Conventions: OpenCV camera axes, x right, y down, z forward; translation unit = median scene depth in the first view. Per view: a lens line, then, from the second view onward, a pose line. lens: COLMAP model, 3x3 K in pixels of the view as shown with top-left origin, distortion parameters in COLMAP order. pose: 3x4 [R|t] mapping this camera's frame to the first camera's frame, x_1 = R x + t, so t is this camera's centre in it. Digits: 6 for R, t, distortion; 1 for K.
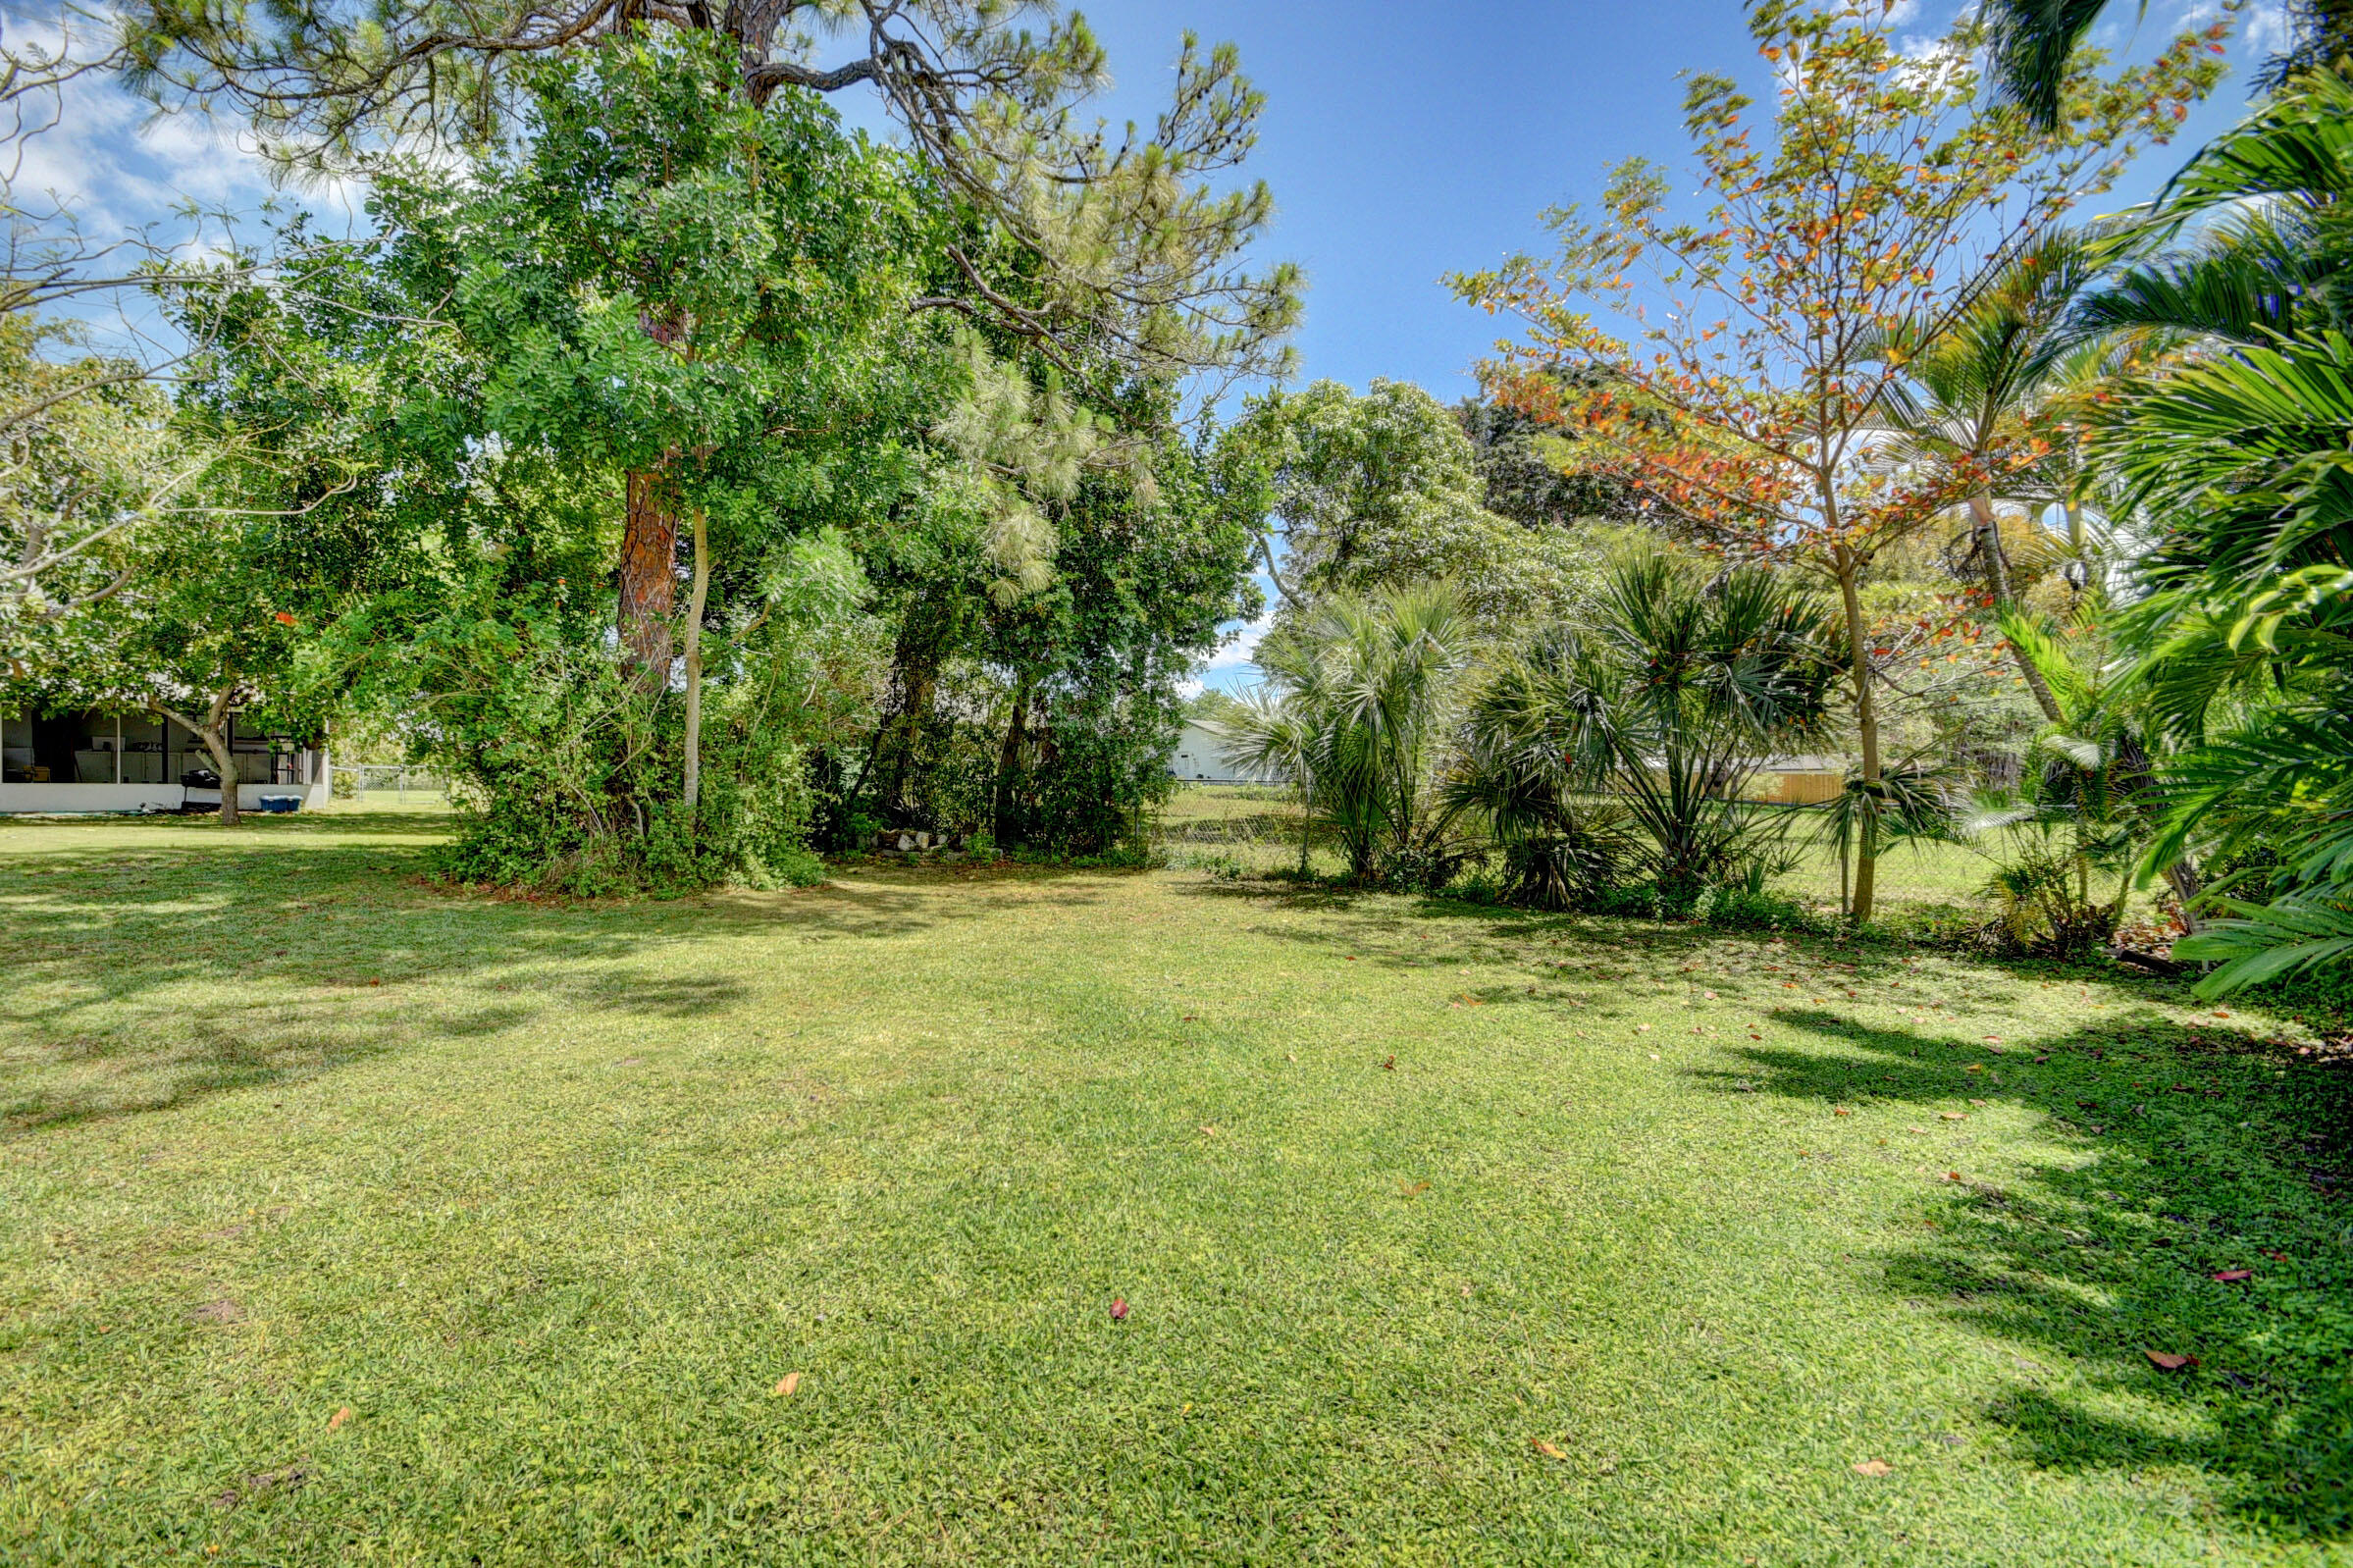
lens RADIAL K [[1036.2, 0, 1131.9], [0, 1036.2, 800.0], [0, 0, 1]] dist [0.012065, -0.016673]
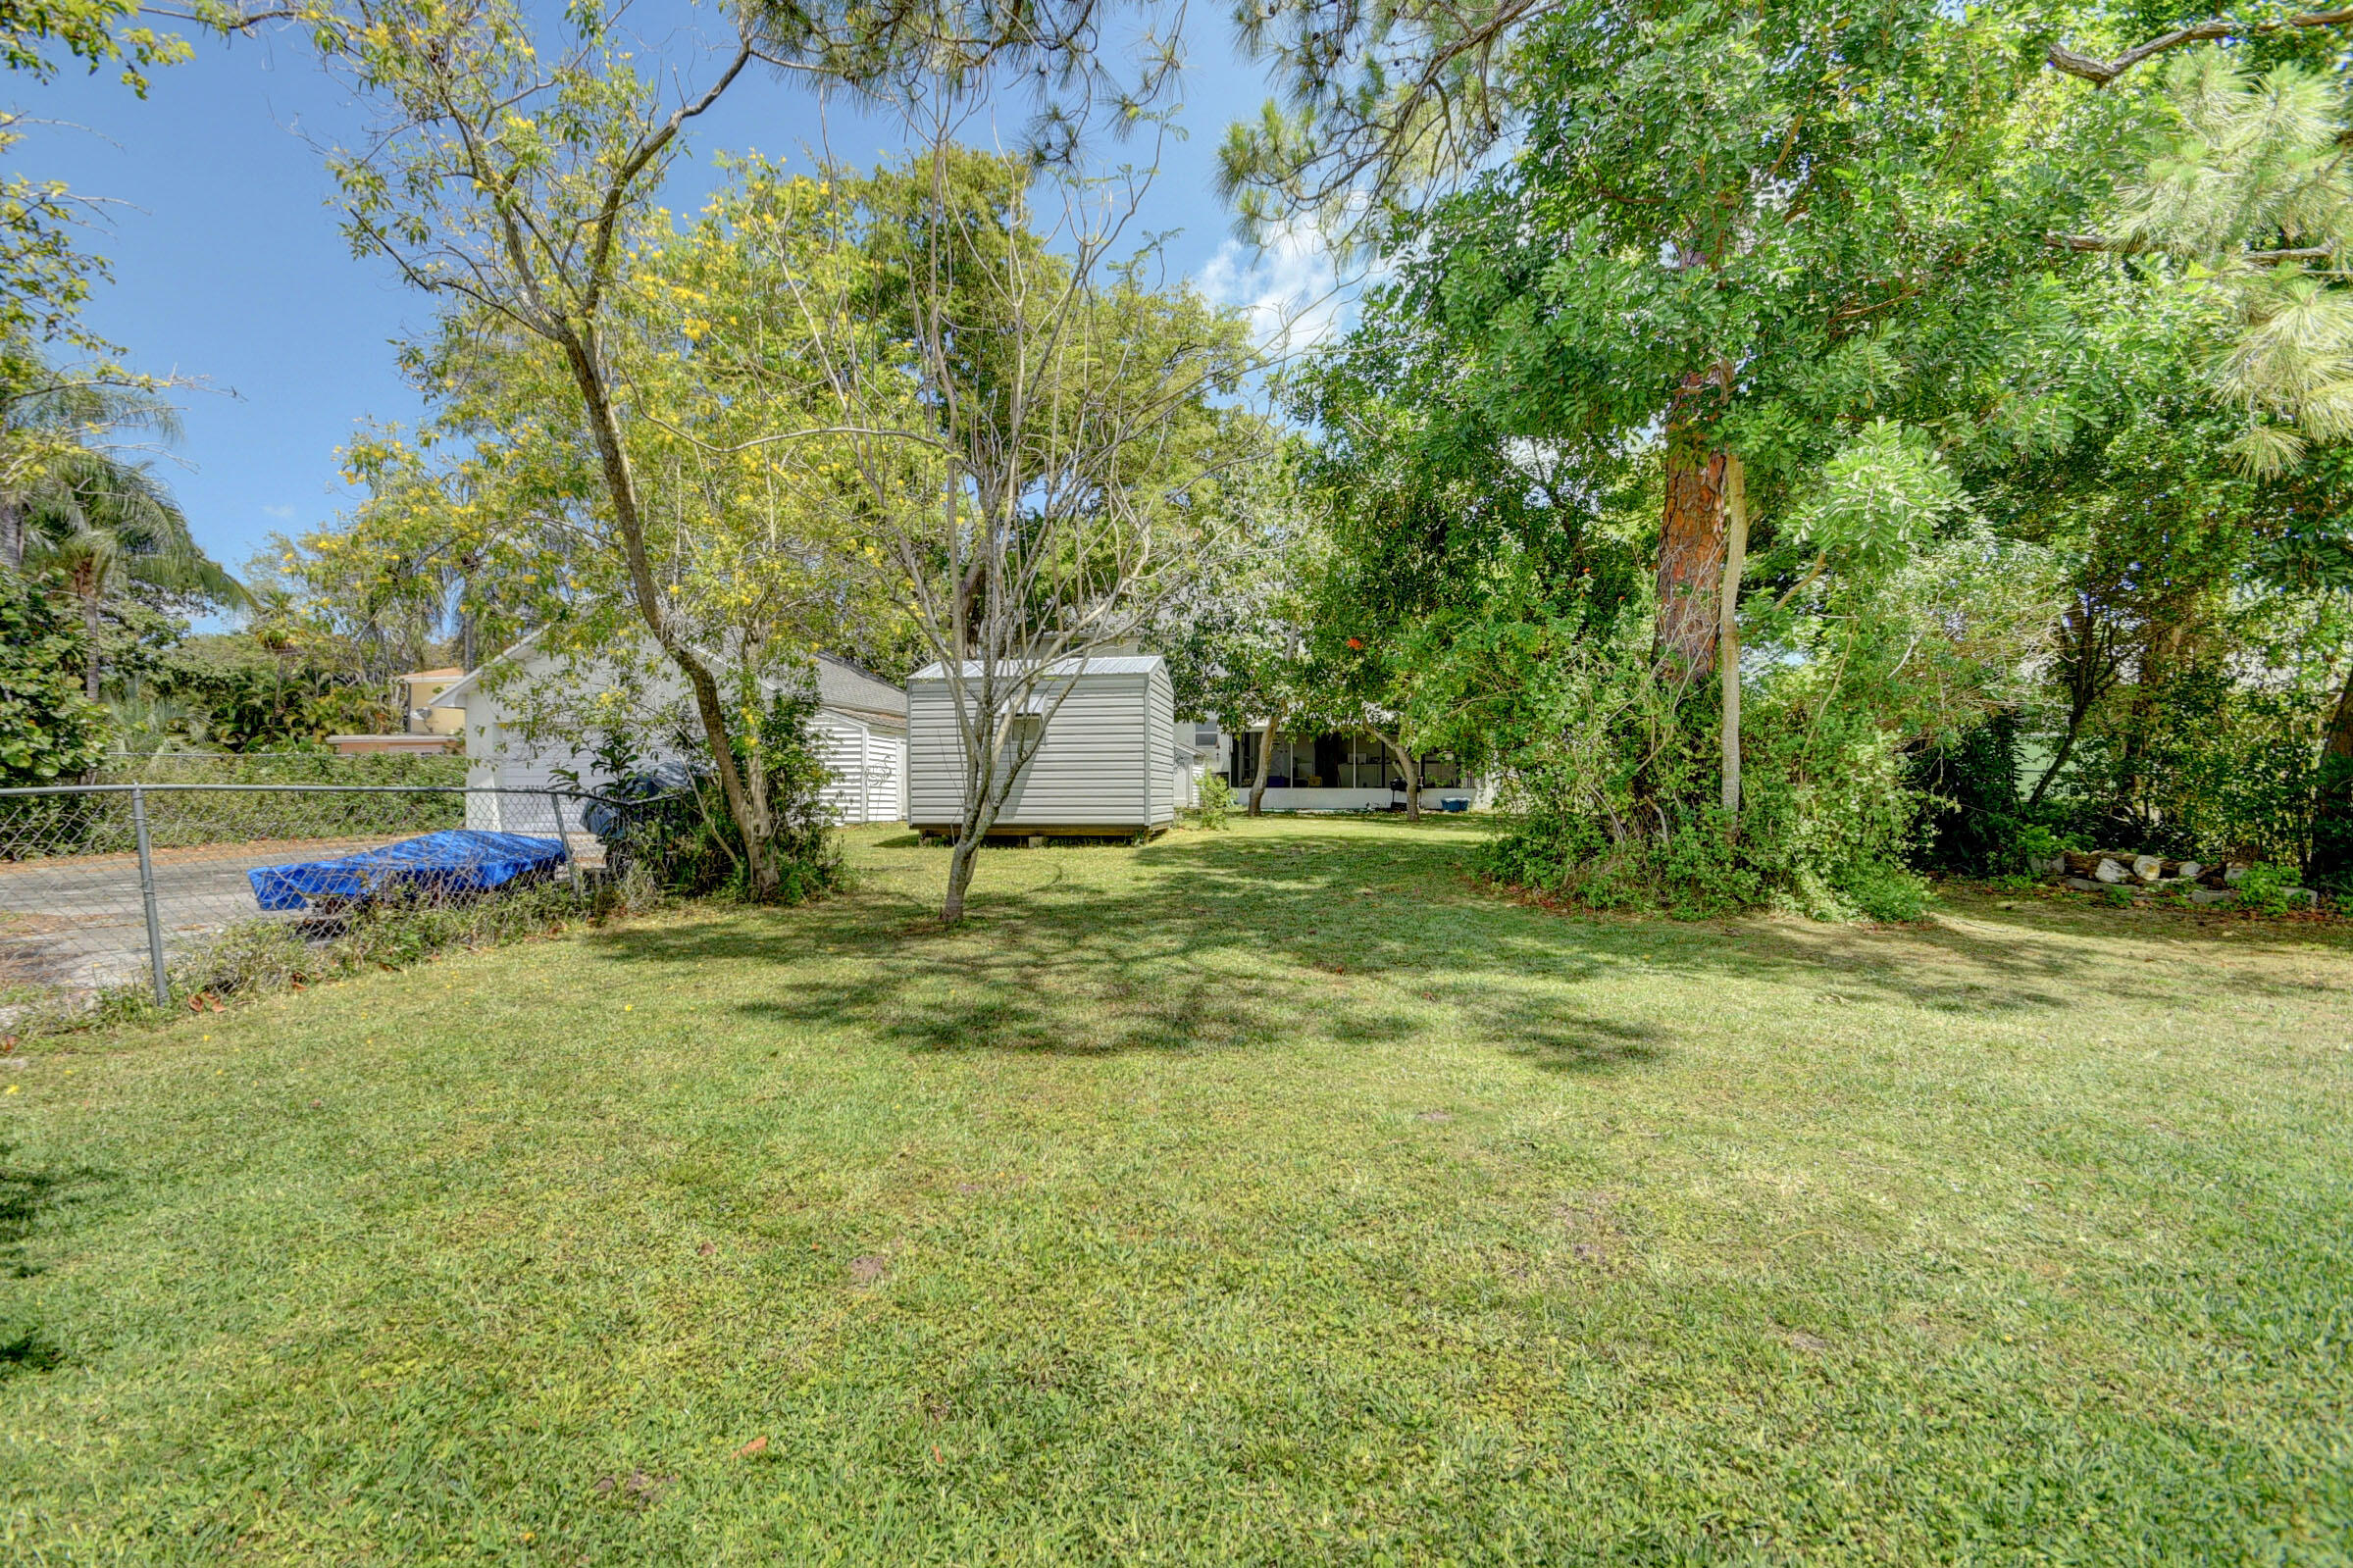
lens RADIAL K [[1036.1, 0, 1131.9], [0, 1036.1, 800.0], [0, 0, 1]] dist [0.012065, -0.016673]
pose [[0.515738, 0.006113, -0.856725, 0.043113], [-0.009782, 0.999951, 0.001246, 0.000678], [0.856691, 0.007737, 0.515772, 0.157576]]
